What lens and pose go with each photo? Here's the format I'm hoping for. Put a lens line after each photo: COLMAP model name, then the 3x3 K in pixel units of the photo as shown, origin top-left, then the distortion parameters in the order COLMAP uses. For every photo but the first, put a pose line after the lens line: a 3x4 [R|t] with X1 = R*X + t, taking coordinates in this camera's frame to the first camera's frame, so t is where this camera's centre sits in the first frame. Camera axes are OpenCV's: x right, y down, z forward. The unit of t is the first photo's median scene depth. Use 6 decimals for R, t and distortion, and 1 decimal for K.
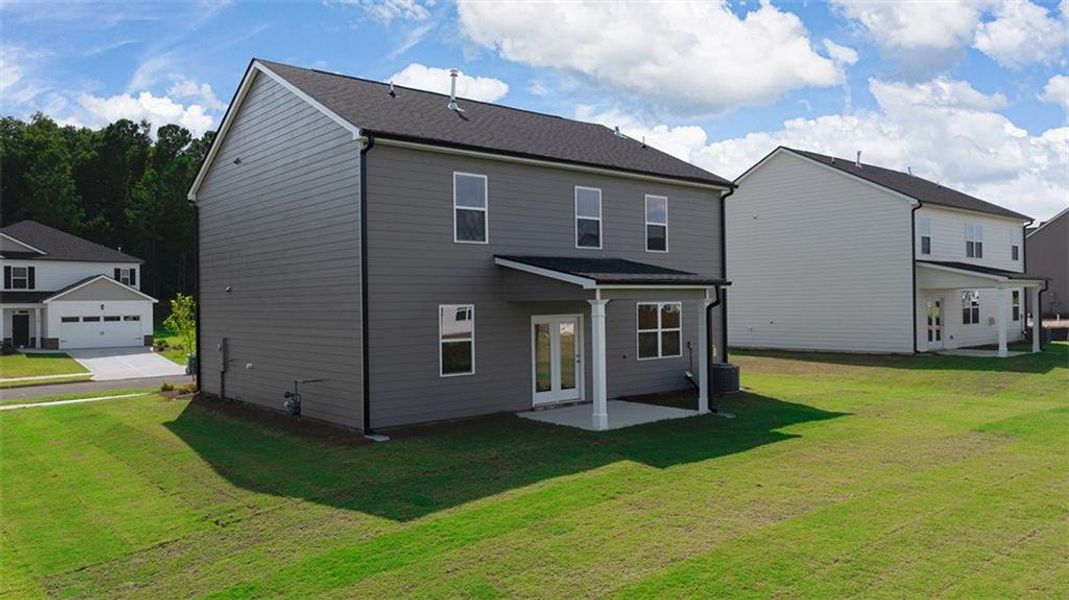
lens RADIAL K [[795.3, 0, 540.4], [0, 795.3, 300.9], [0, 0, 1]] dist [-0.012397, -0.003193]
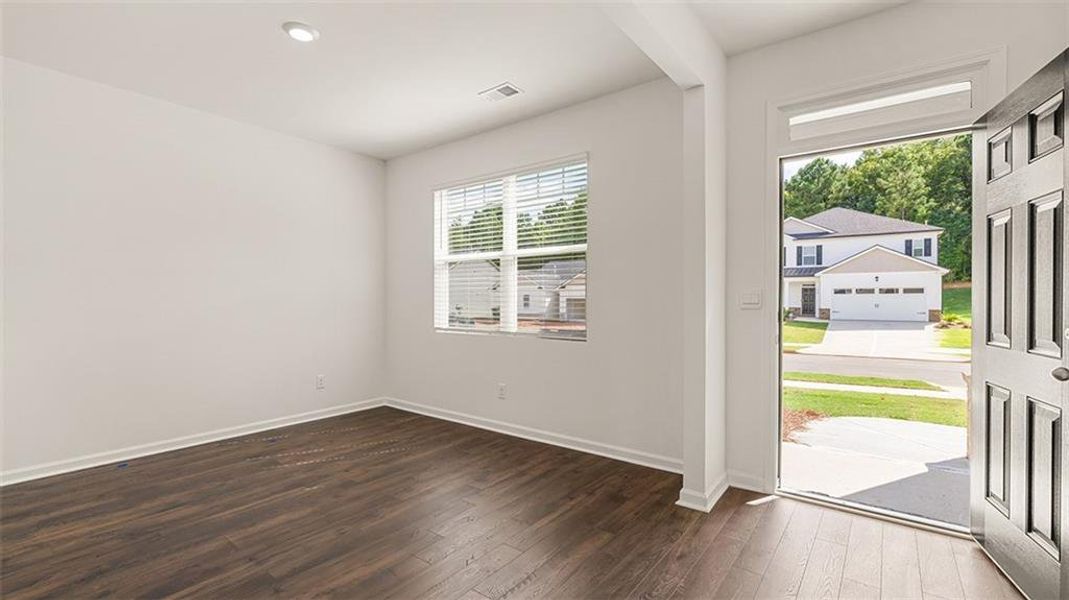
lens RADIAL K [[464.7, 0, 532.7], [0, 464.7, 299.2], [0, 0, 1]] dist [-0.007397, 0.001000]
pose [[0.213874, 0.013122, -0.976773, -0.089352], [0.000768, 0.999907, 0.013601, 0.024802], [0.976861, -0.003659, 0.213844, 0.467463]]
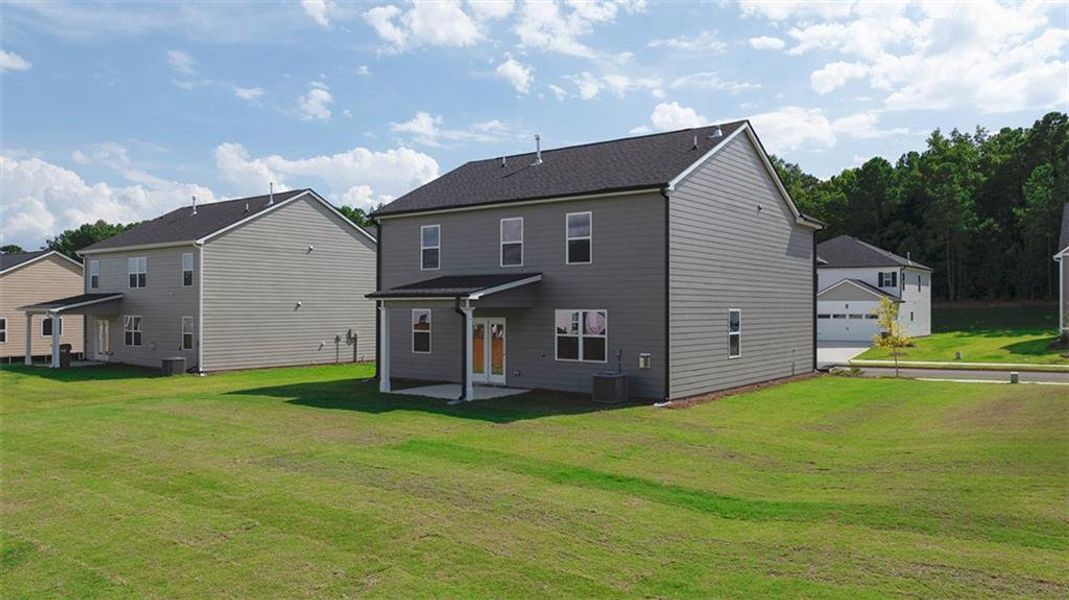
lens RADIAL K [[795.3, 0, 539.6], [0, 795.3, 300.2], [0, 0, 1]] dist [-0.012397, -0.003193]
pose [[0.228303, 0.002339, -0.973587, 0.492790], [0.002319, 0.999993, 0.002946, -0.005972], [0.973587, -0.002930, 0.228296, 0.285855]]
